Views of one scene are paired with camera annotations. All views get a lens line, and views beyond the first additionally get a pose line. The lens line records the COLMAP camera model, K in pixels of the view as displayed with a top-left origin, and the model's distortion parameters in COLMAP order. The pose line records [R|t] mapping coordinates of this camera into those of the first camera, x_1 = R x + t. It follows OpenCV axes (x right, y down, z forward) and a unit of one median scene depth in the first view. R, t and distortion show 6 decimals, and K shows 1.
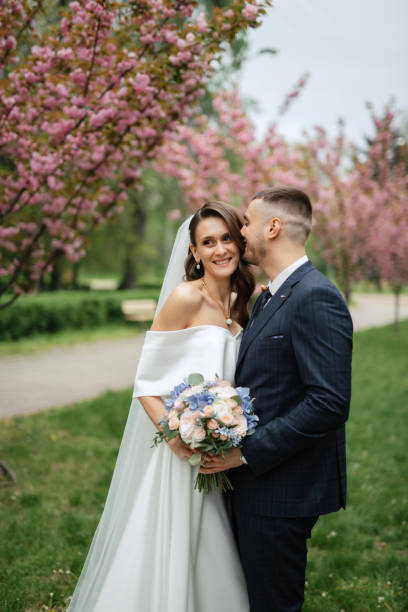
lens RADIAL K [[945.3, 0, 204.0], [0, 945.3, 306.0], [0, 0, 1]] dist [-0.025400, -0.019772]
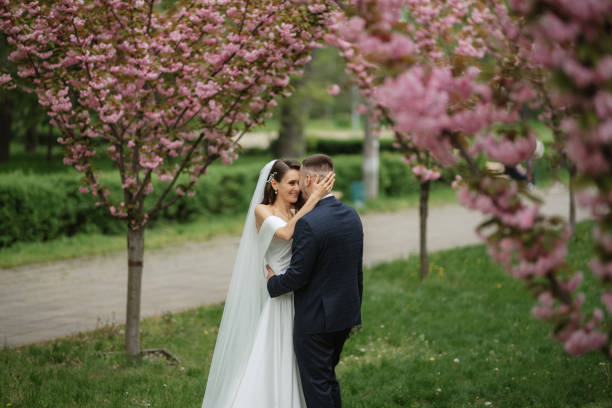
lens RADIAL K [[1787.6, 0, 306.0], [0, 1787.6, 204.0], [0, 0, 1]] dist [-0.017566, 2.073170]
pose [[0.997368, -0.006484, -0.072221, 0.109711], [0.008225, 0.999682, 0.023833, -0.053533], [0.072044, -0.024364, 0.997104, -1.147682]]
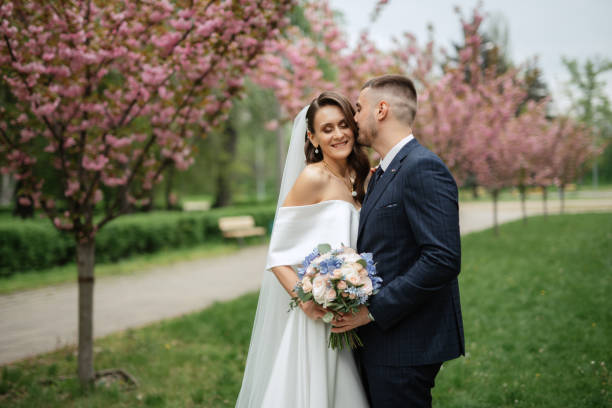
lens RADIAL K [[973.8, 0, 306.8], [0, 973.8, 196.8], [0, 0, 1]] dist [0.027258, 0.011168]
pose [[0.998616, -0.051169, 0.012176, -0.018626], [0.051514, 0.998223, -0.029943, 0.023382], [-0.010622, 0.030529, 0.999477, -0.073305]]
